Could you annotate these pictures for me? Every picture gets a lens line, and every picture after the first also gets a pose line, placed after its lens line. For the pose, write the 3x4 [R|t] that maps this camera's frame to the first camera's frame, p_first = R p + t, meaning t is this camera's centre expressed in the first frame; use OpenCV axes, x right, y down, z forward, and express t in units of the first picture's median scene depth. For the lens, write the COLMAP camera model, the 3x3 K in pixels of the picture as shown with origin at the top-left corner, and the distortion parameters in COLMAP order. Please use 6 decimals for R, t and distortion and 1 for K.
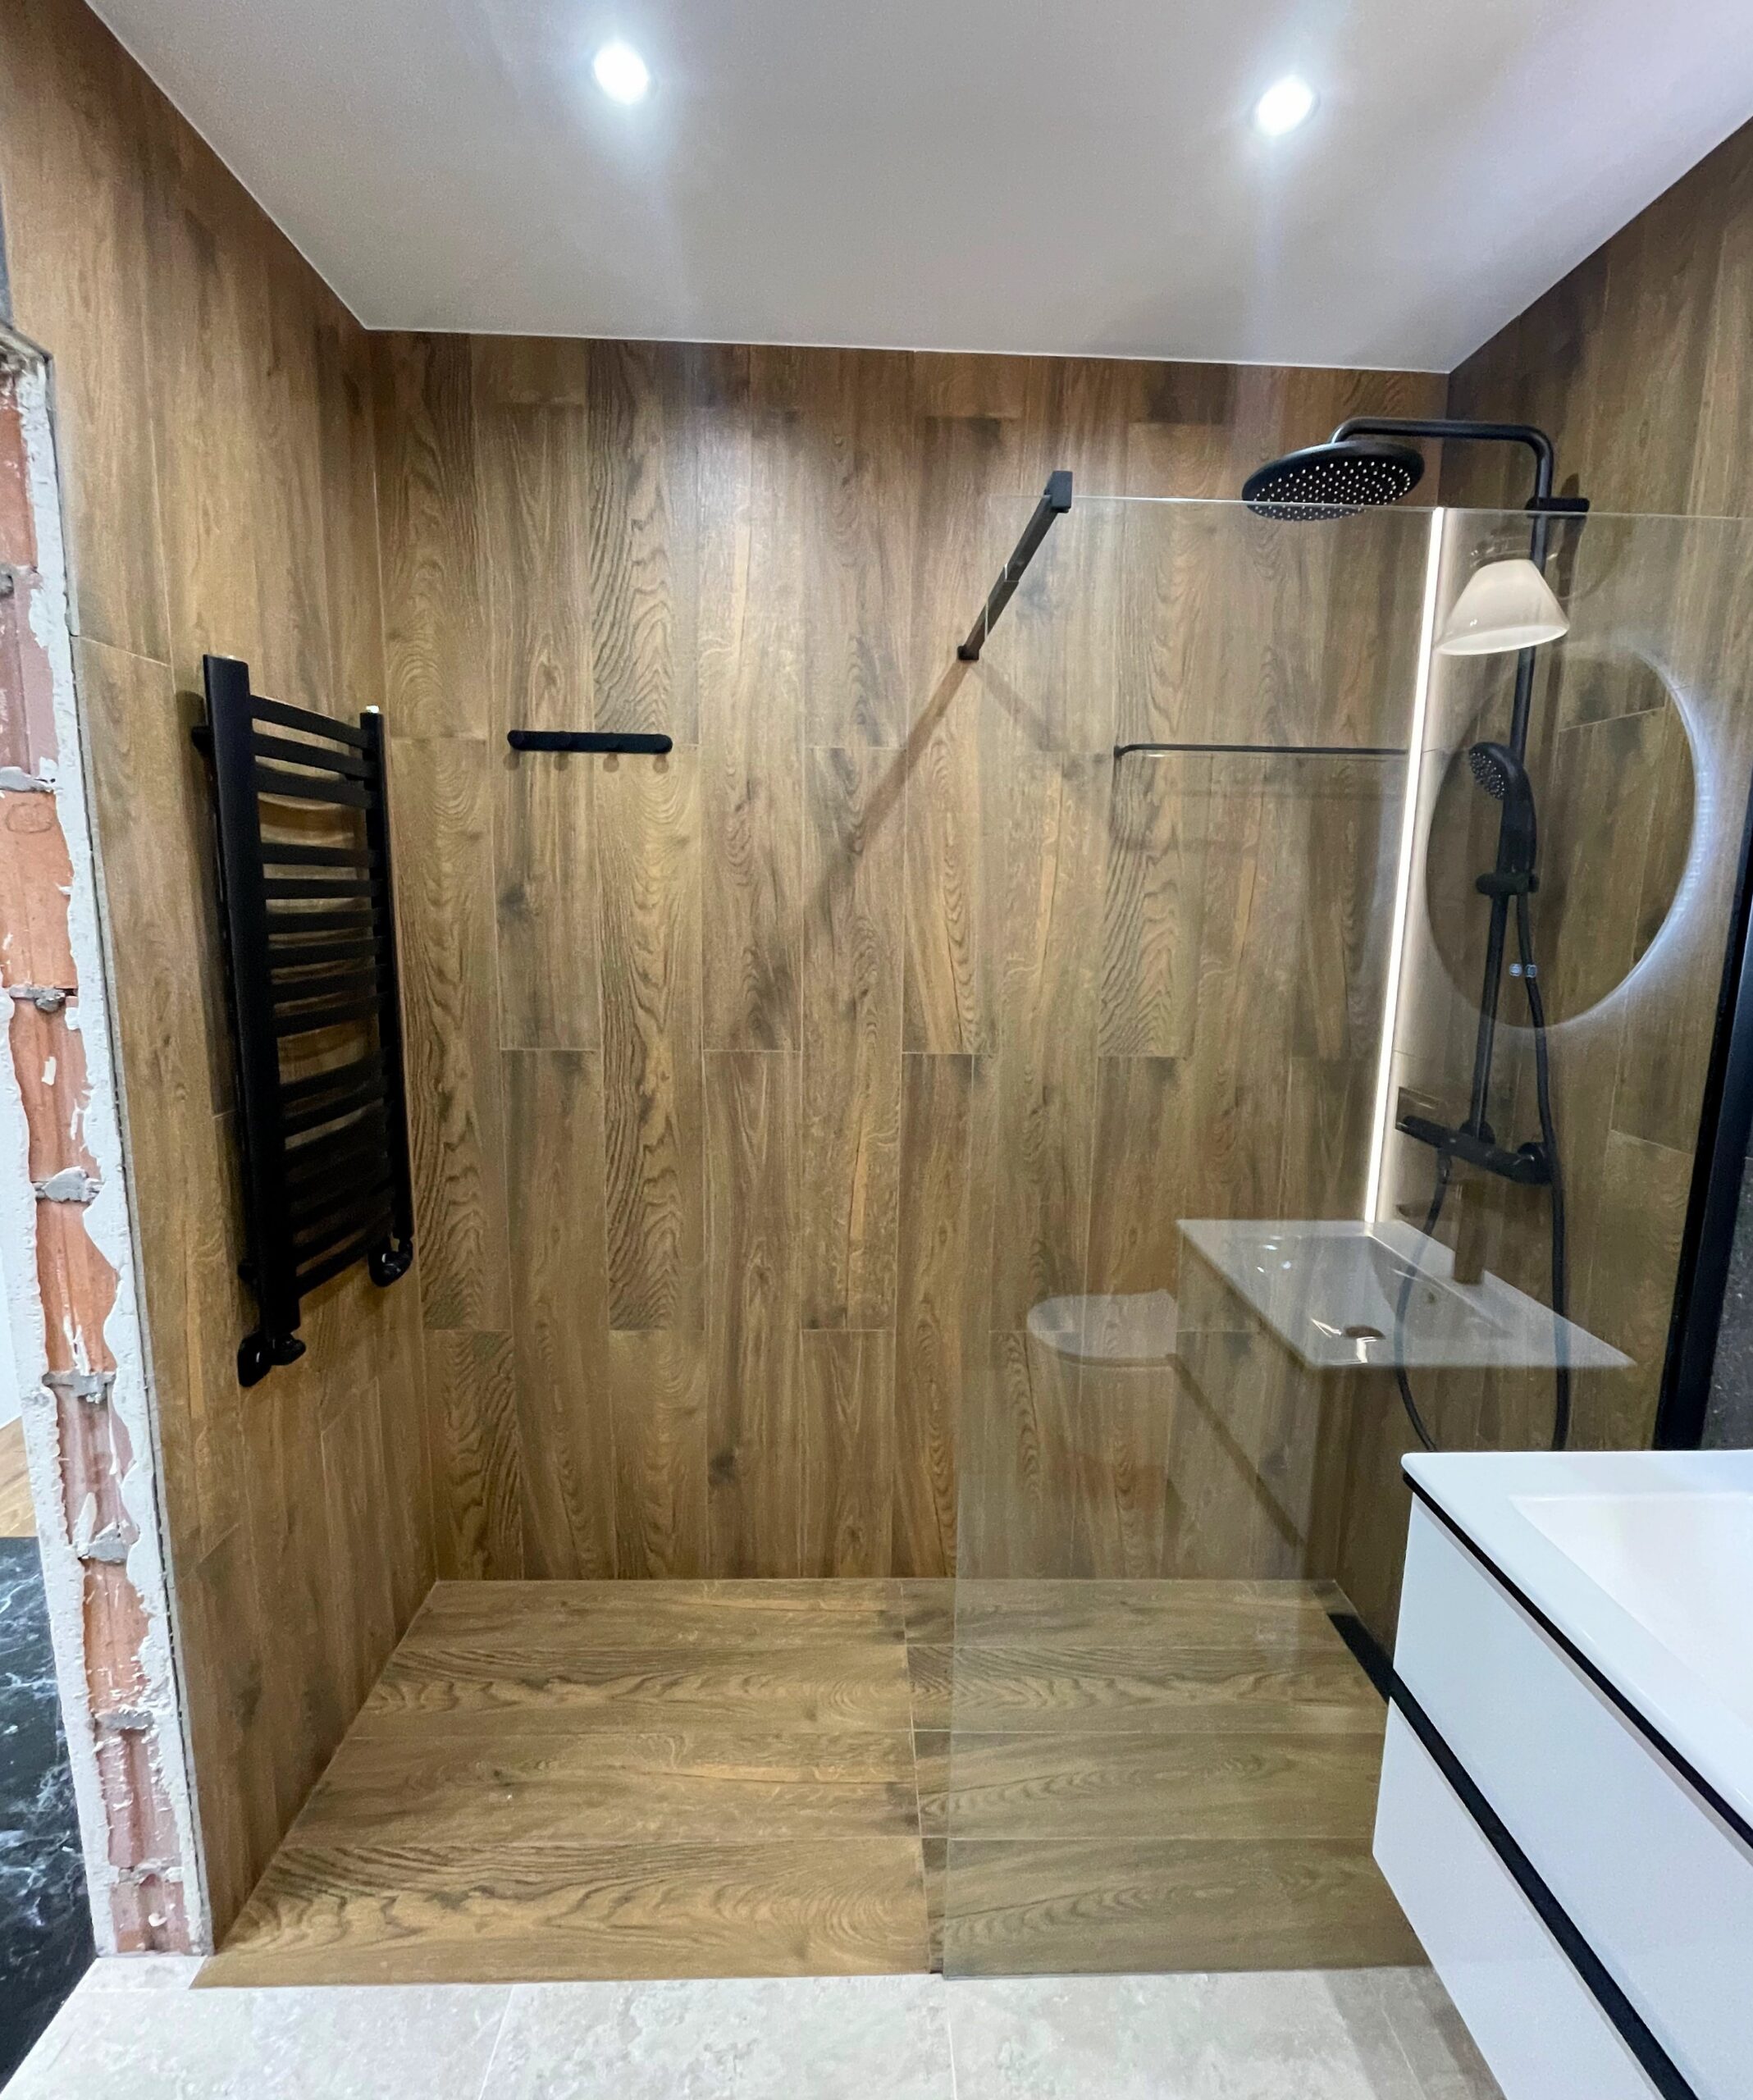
lens RADIAL K [[972.8, 0, 879.9], [0, 972.8, 1032.2], [0, 0, 1]] dist [-0.005148, 0.000867]
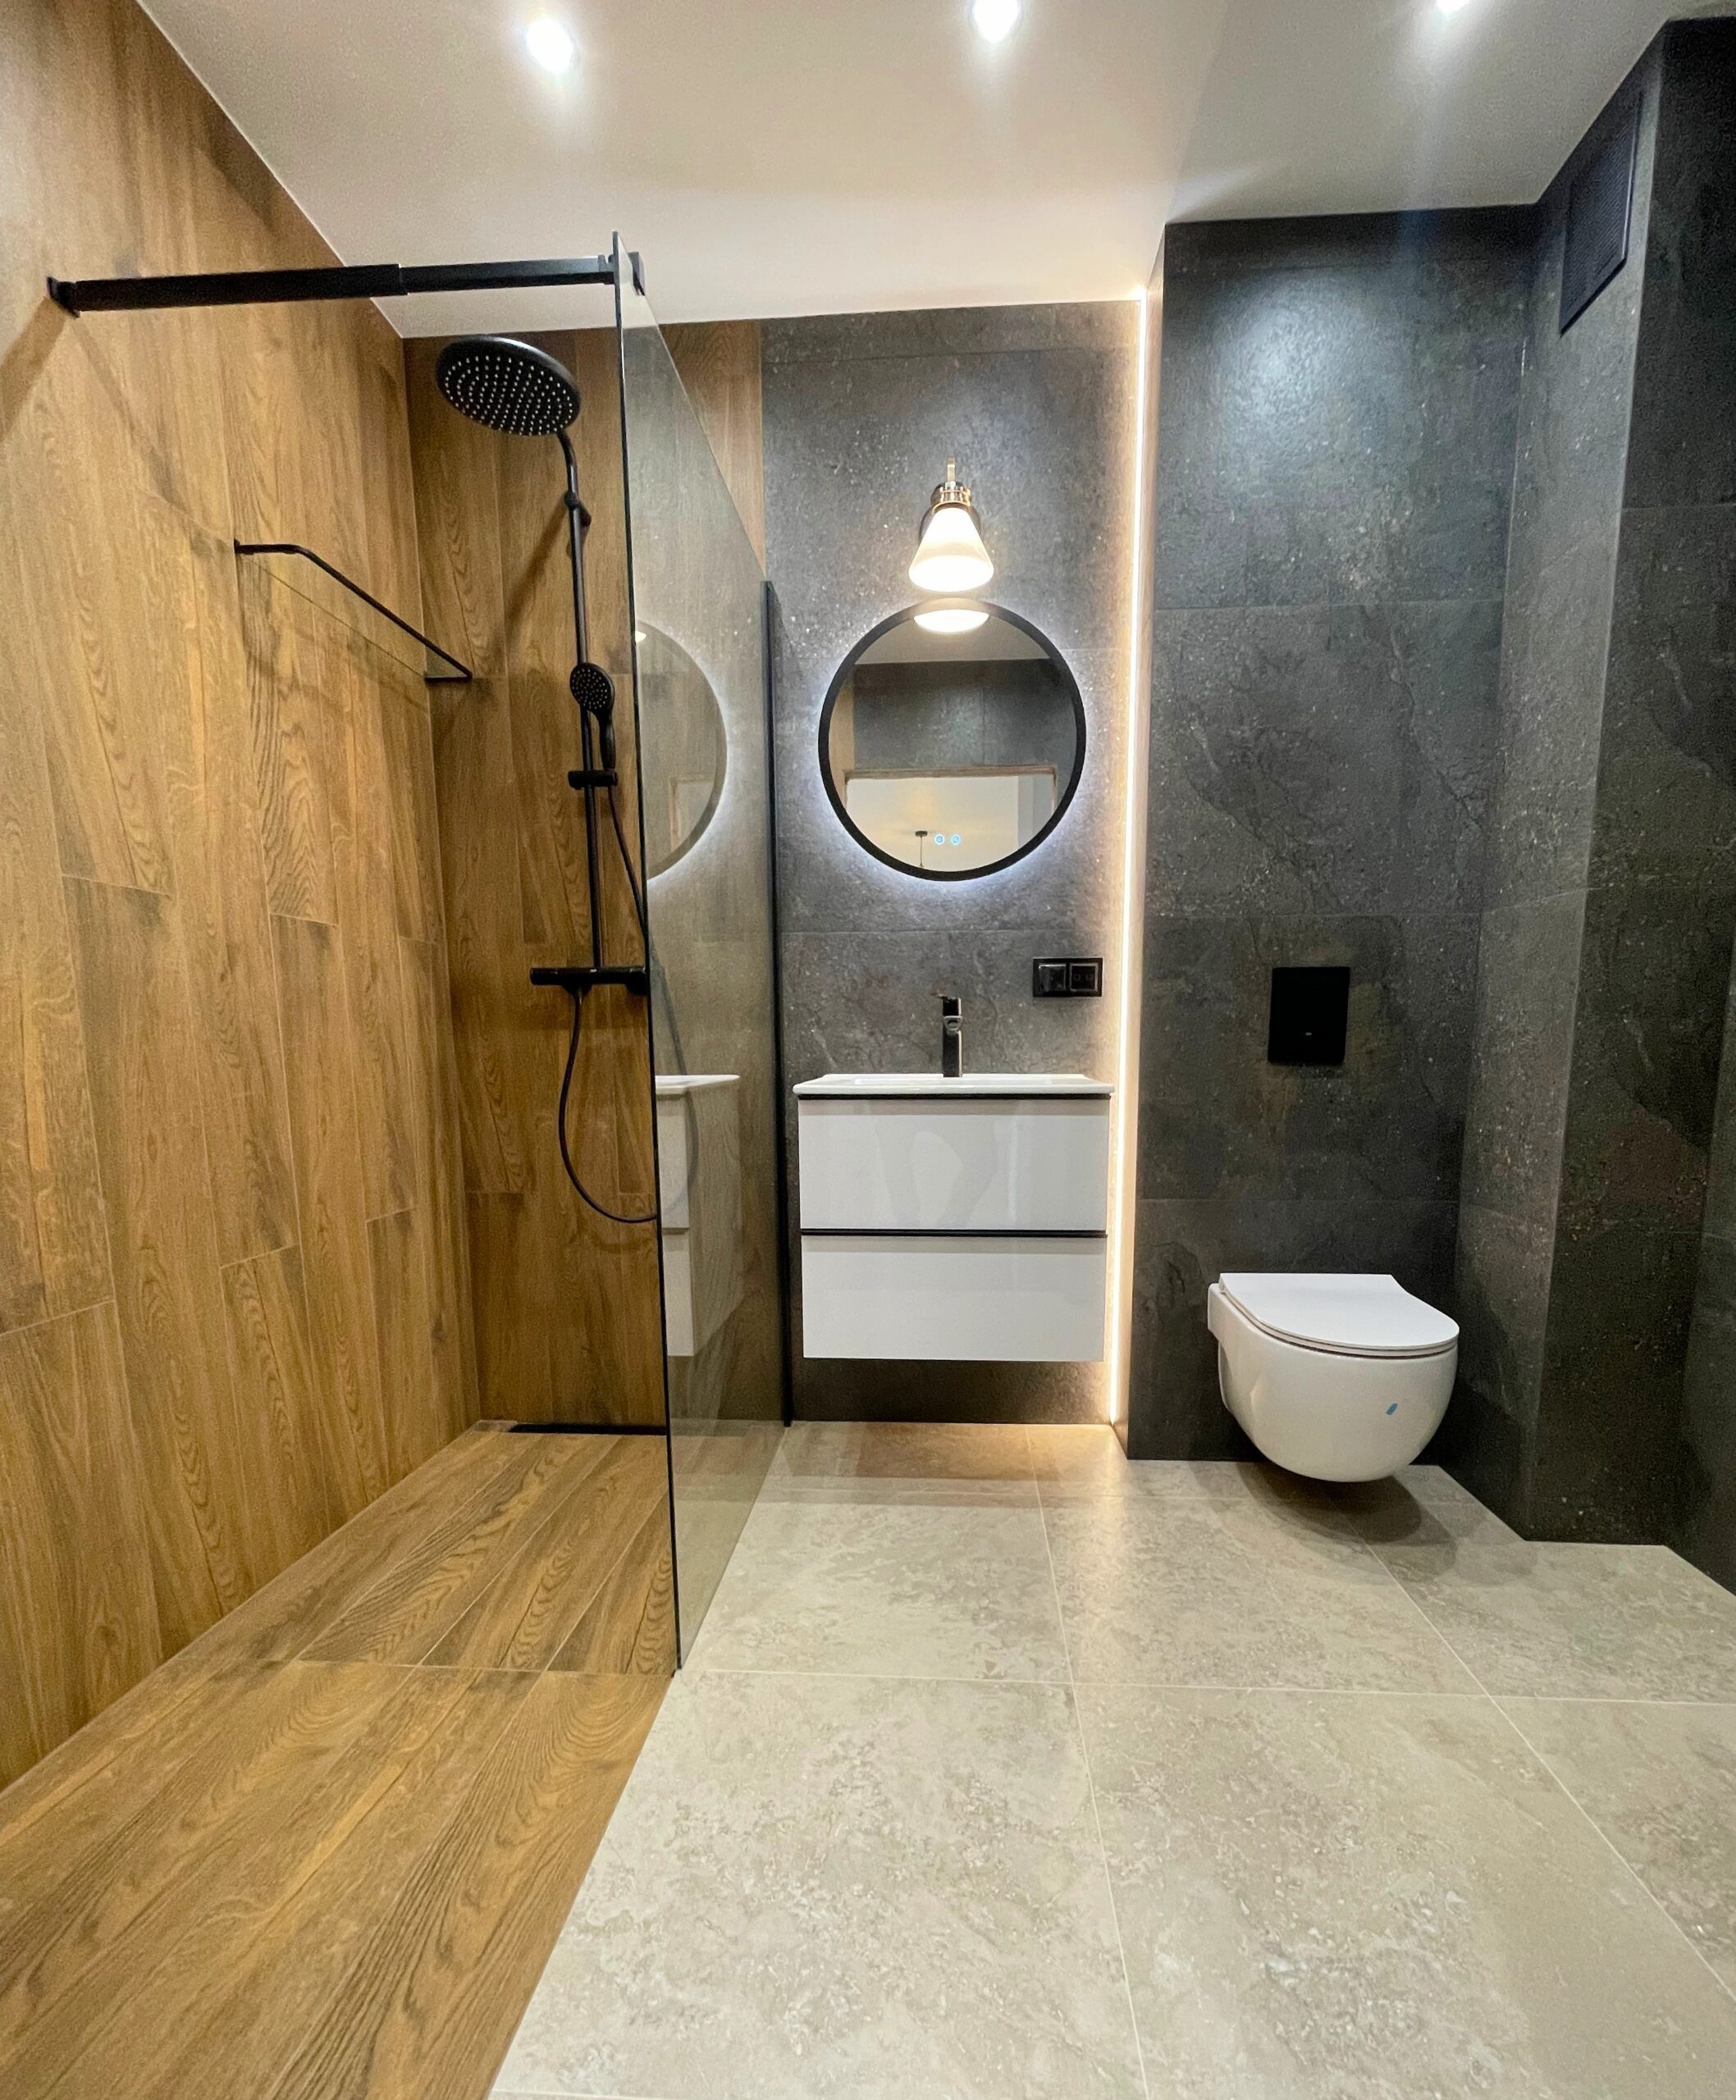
lens RADIAL K [[968.0, 0, 890.0], [0, 968.0, 1184.3], [0, 0, 1]] dist [-0.005492, 0.000759]
pose [[0.095225, -0.161493, 0.982269, -0.623963], [0.152283, 0.977502, 0.145946, 0.225013], [-0.983739, 0.135685, 0.117676, 0.396743]]
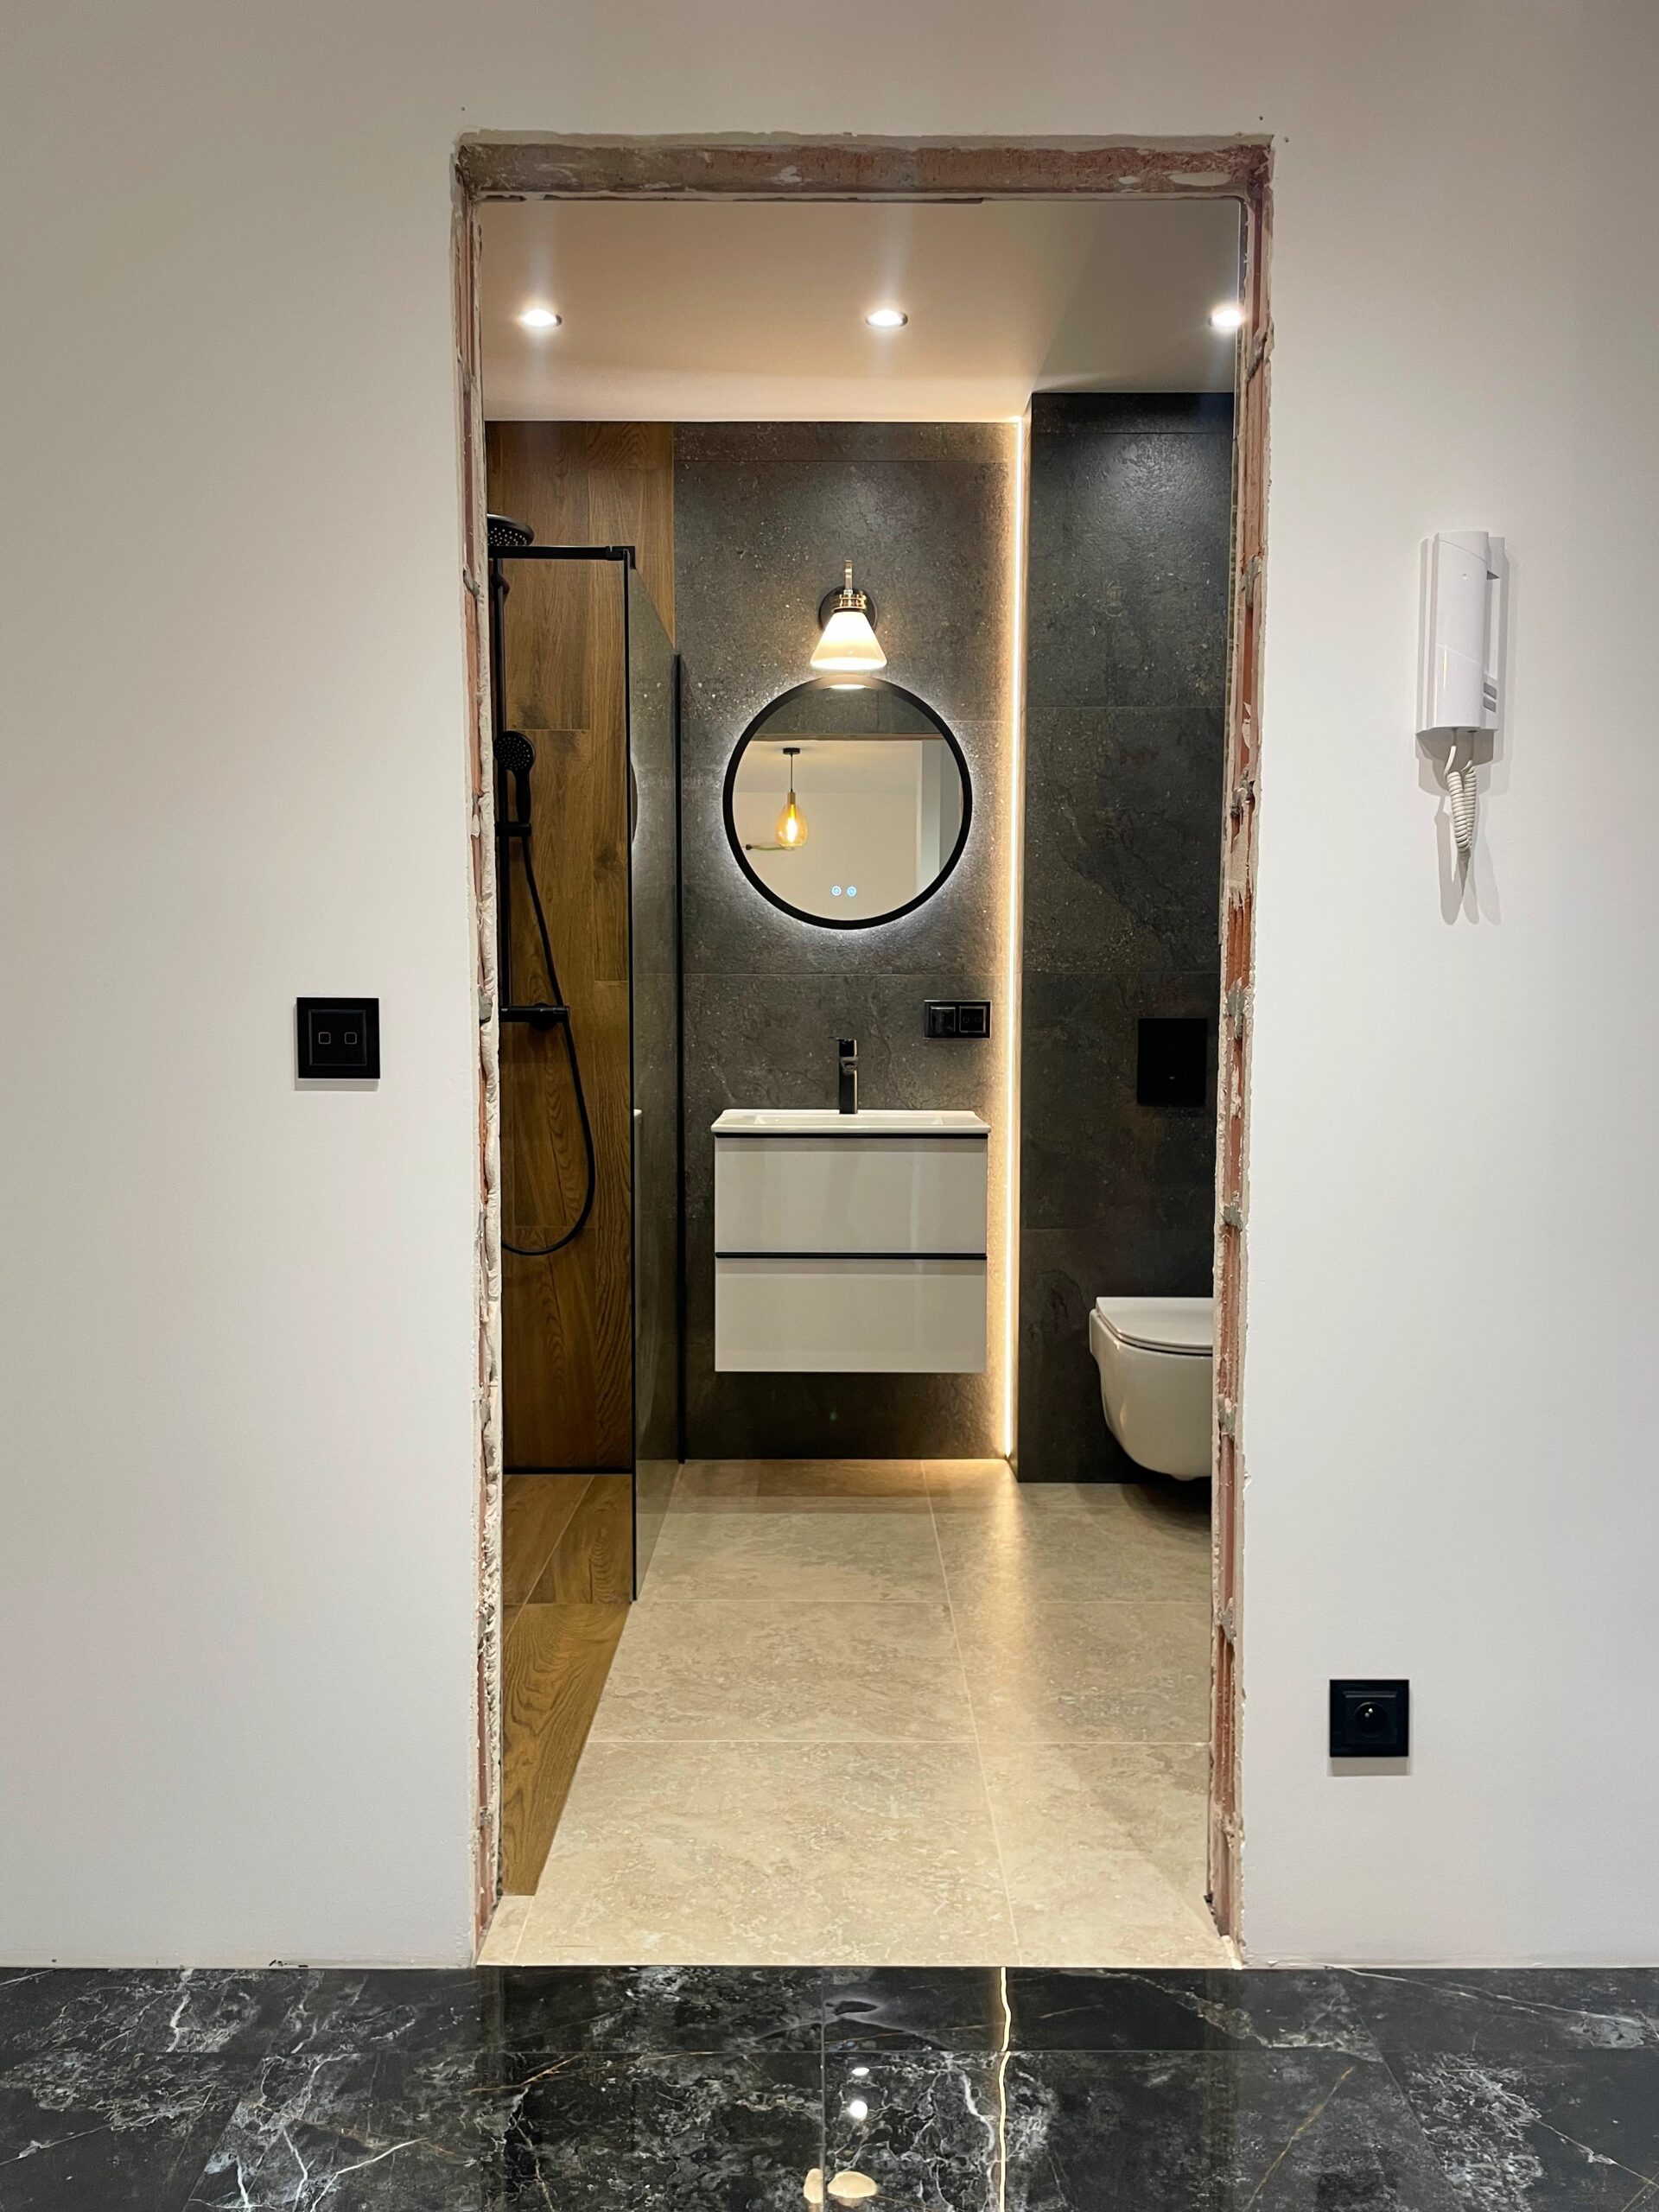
lens RADIAL K [[1688.3, 0, 832.0], [0, 1688.3, 1127.8], [0, 0, 1]] dist [0.059861, -0.058197]
pose [[0.027008, -0.086875, 0.995853, -1.554855], [0.142066, 0.986438, 0.082201, 0.122013], [-0.989489, 0.139256, 0.038984, 0.382914]]
